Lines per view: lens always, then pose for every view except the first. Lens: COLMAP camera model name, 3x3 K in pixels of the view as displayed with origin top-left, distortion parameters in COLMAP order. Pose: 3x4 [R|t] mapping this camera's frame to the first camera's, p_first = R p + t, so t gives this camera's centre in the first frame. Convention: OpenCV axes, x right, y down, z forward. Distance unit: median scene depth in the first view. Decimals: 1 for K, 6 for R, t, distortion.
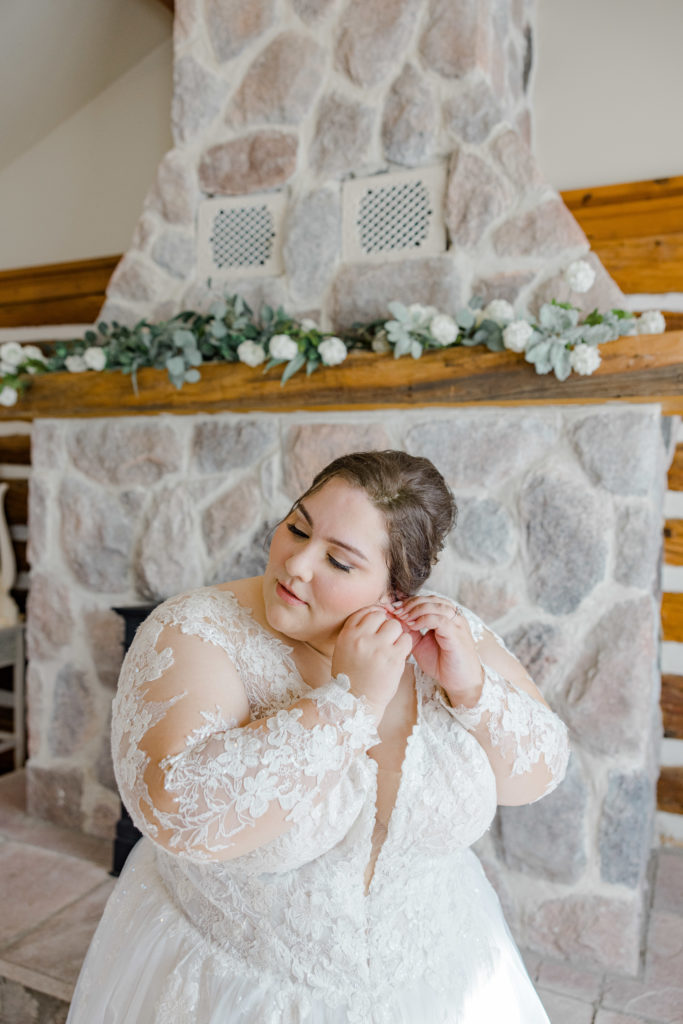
lens RADIAL K [[780.1, 0, 341.5], [0, 780.1, 512.0], [0, 0, 1]] dist [0.004698, 0.002264]
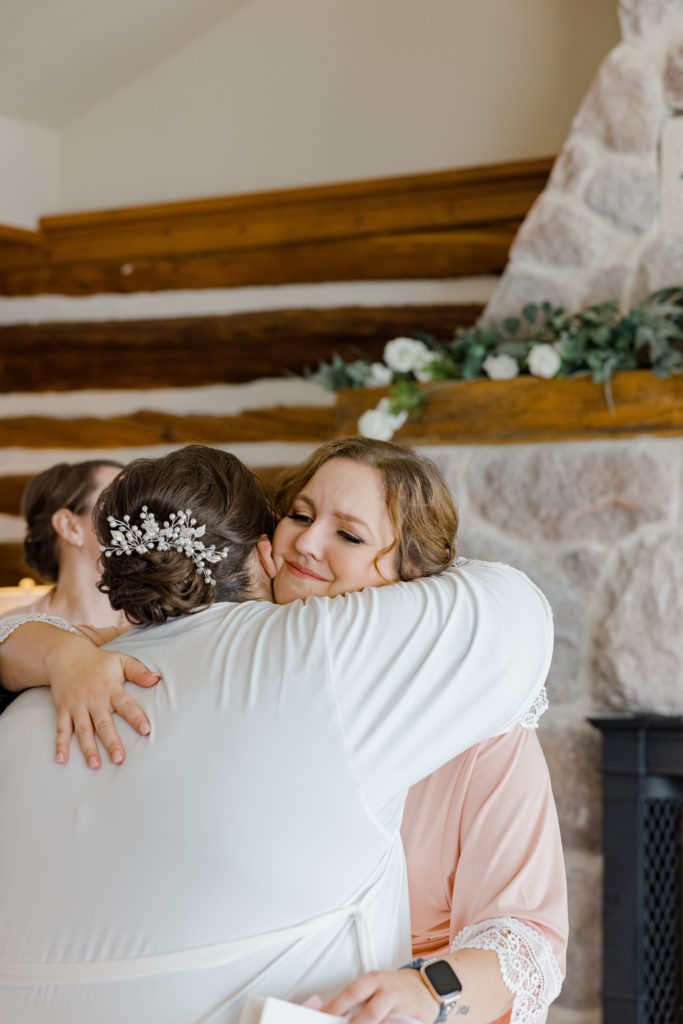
lens RADIAL K [[1875.0, 0, 341.5], [0, 1875.0, 512.0], [0, 0, 1]] dist [0.026165, -0.084305]
pose [[0.995947, -0.024680, -0.086495, -0.353468], [0.019780, 0.998175, -0.057057, 0.029968], [0.087745, 0.055115, 0.994617, -0.671695]]
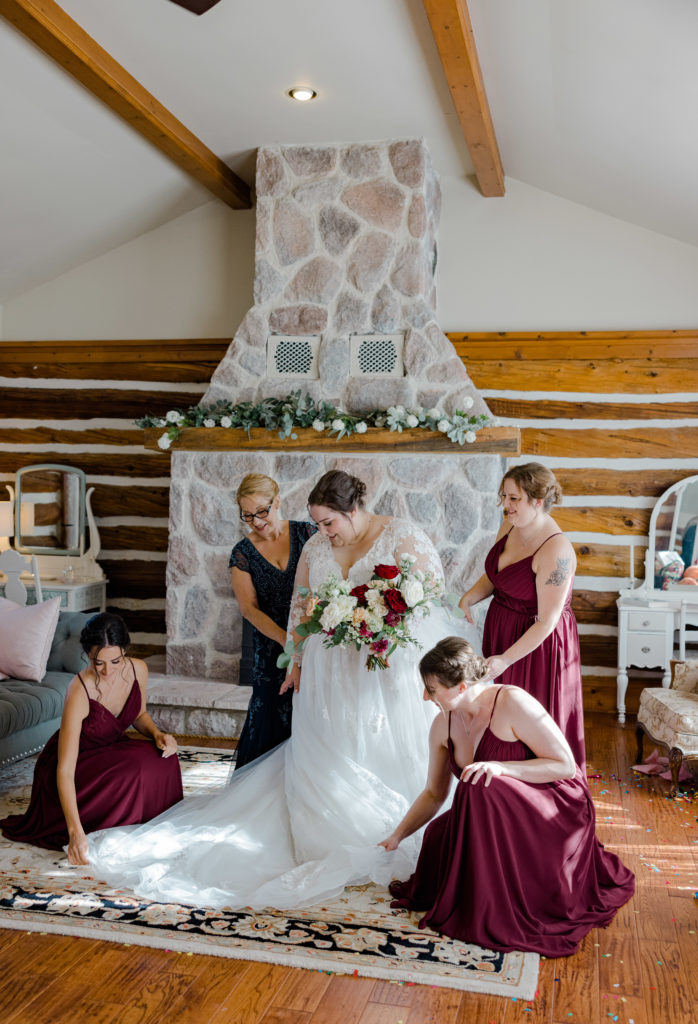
lens RADIAL K [[991.4, 0, 348.8], [0, 991.4, 532.2], [0, 0, 1]] dist [0.005816, 0.000822]
pose [[0.977041, -0.006285, 0.212960, -0.542910], [0.005239, 0.999971, 0.005478, 0.065064], [-0.212988, -0.004237, 0.977046, -1.469578]]
